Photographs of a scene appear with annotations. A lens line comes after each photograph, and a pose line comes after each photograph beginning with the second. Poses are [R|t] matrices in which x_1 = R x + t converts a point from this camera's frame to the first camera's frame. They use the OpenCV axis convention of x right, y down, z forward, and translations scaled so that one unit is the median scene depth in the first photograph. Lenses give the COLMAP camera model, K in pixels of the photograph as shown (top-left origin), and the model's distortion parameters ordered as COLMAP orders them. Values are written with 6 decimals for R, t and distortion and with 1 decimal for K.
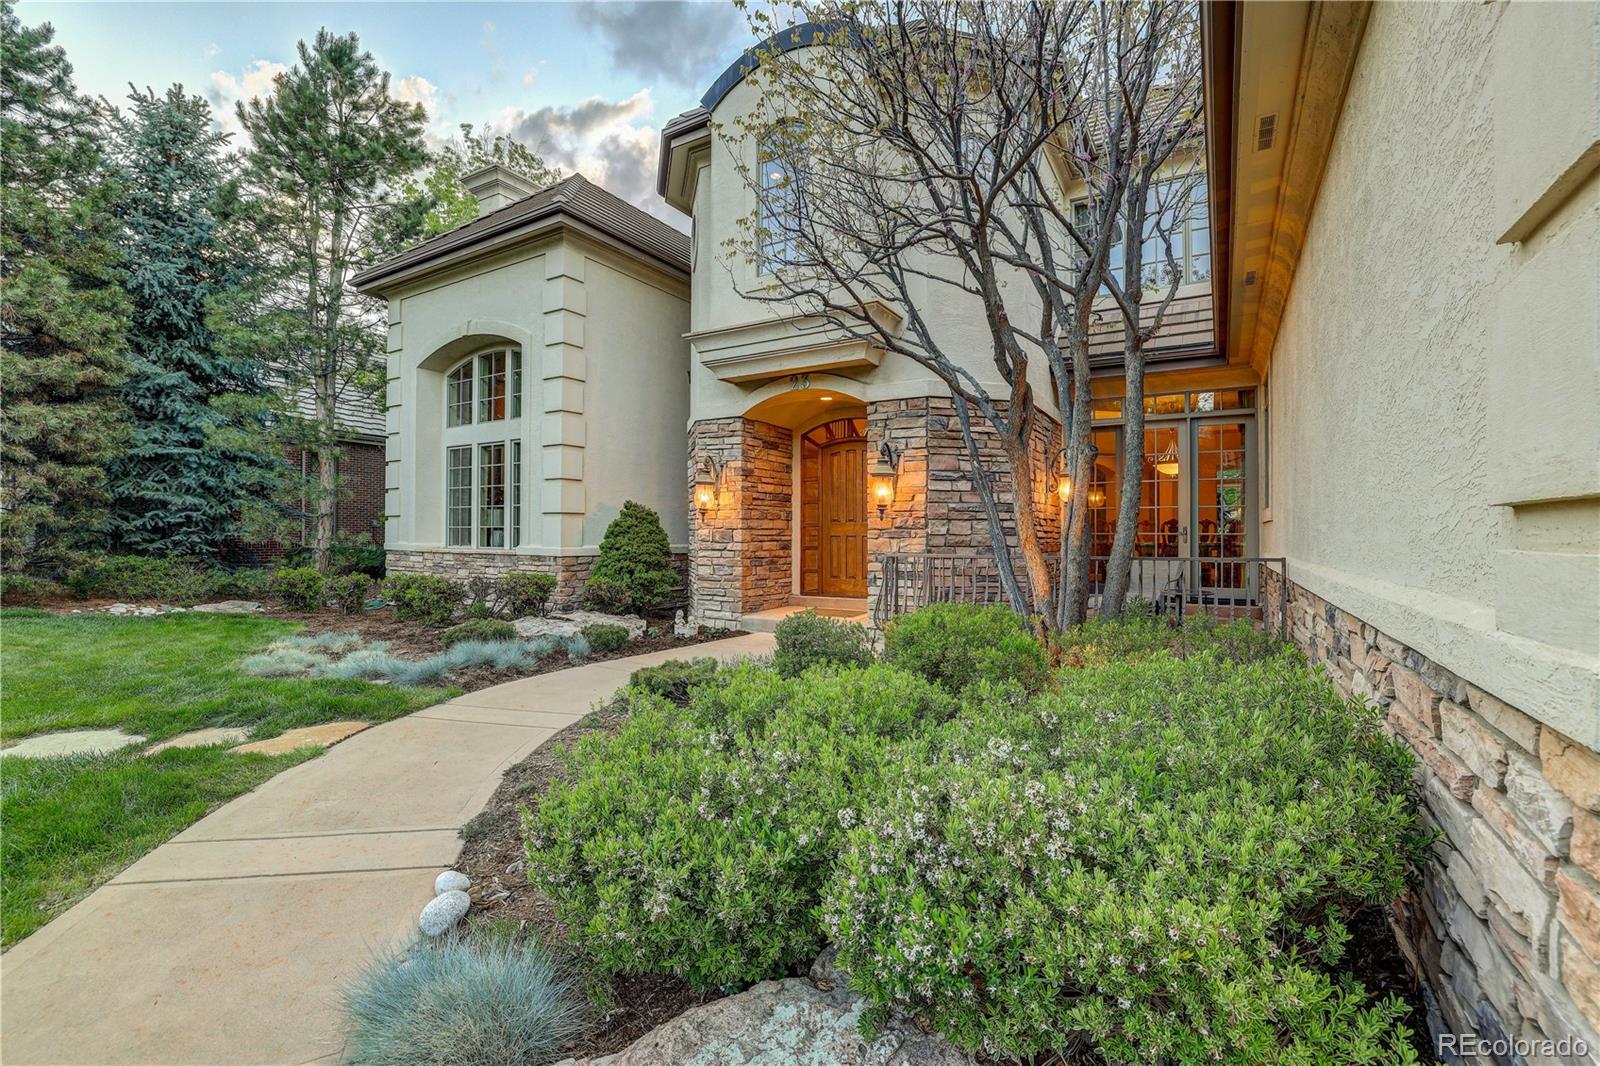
lens RADIAL K [[687.1, 0, 831.6], [0, 687.1, 536.2], [0, 0, 1]] dist [-0.044207, 0.012647]
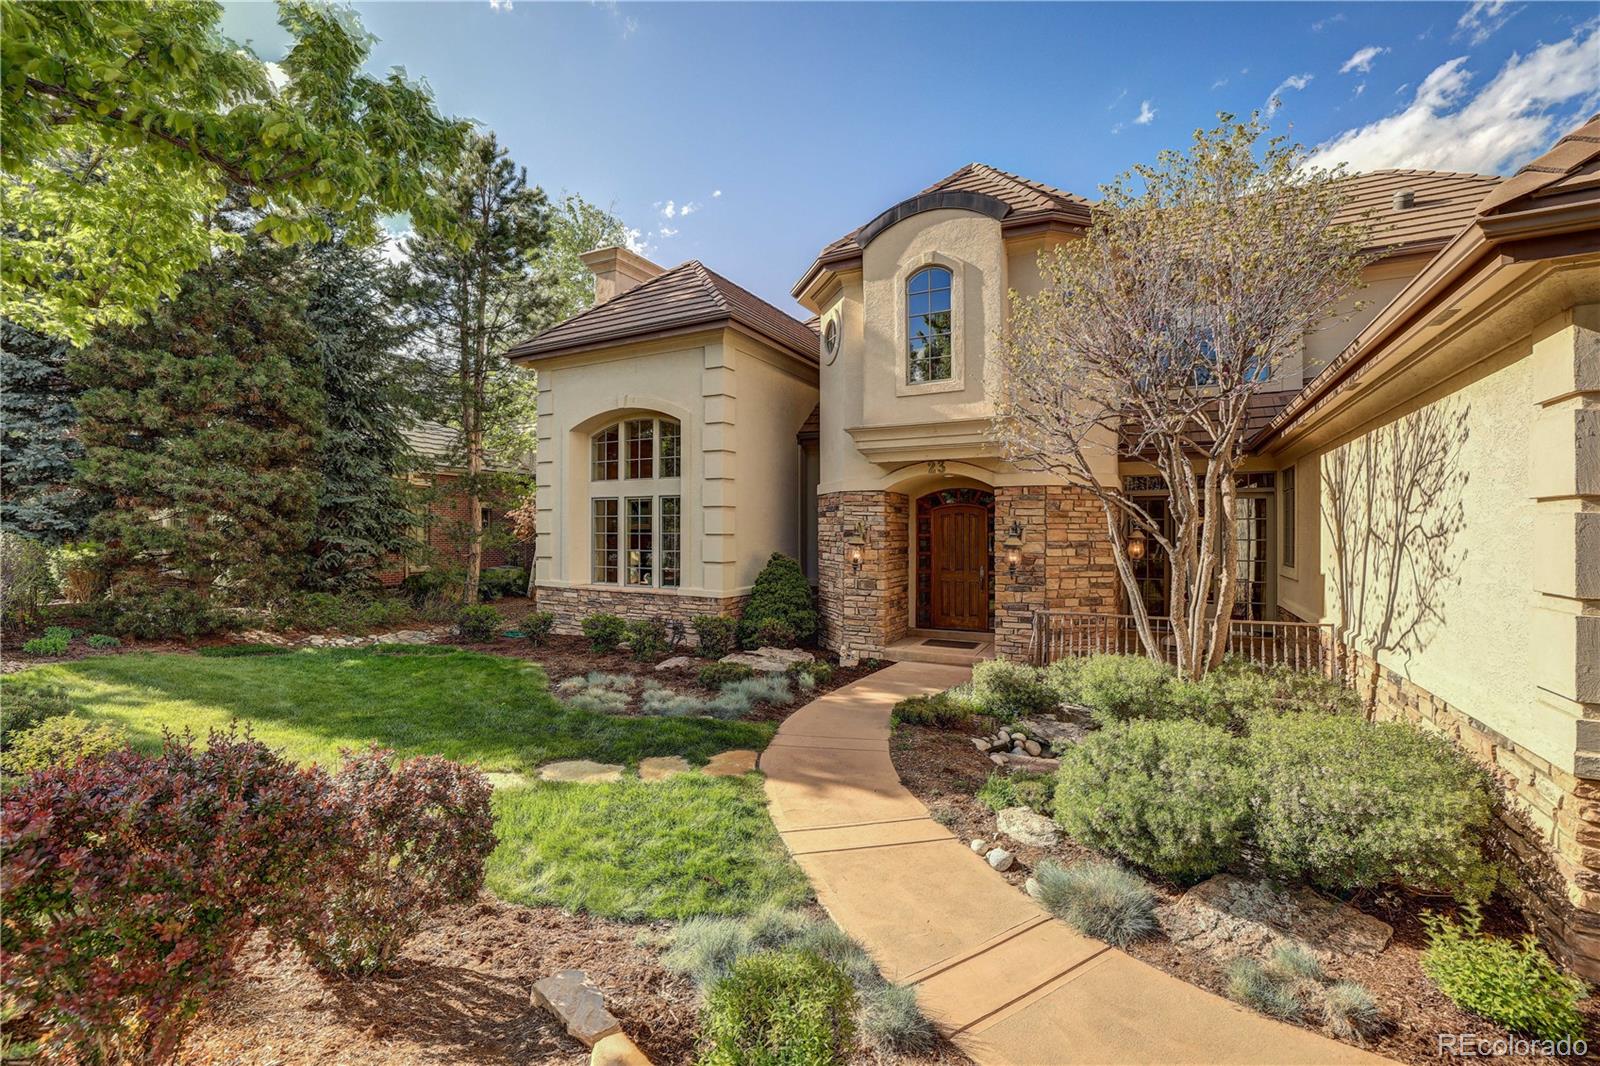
lens RADIAL K [[687.1, 0, 798.2], [0, 687.1, 527.8], [0, 0, 1]] dist [-0.044207, 0.012647]
pose [[0.998958, -0.000723, 0.045635, -0.319101], [0.000487, 0.999987, 0.005168, -0.103824], [-0.045638, -0.005140, 0.998945, -0.236338]]
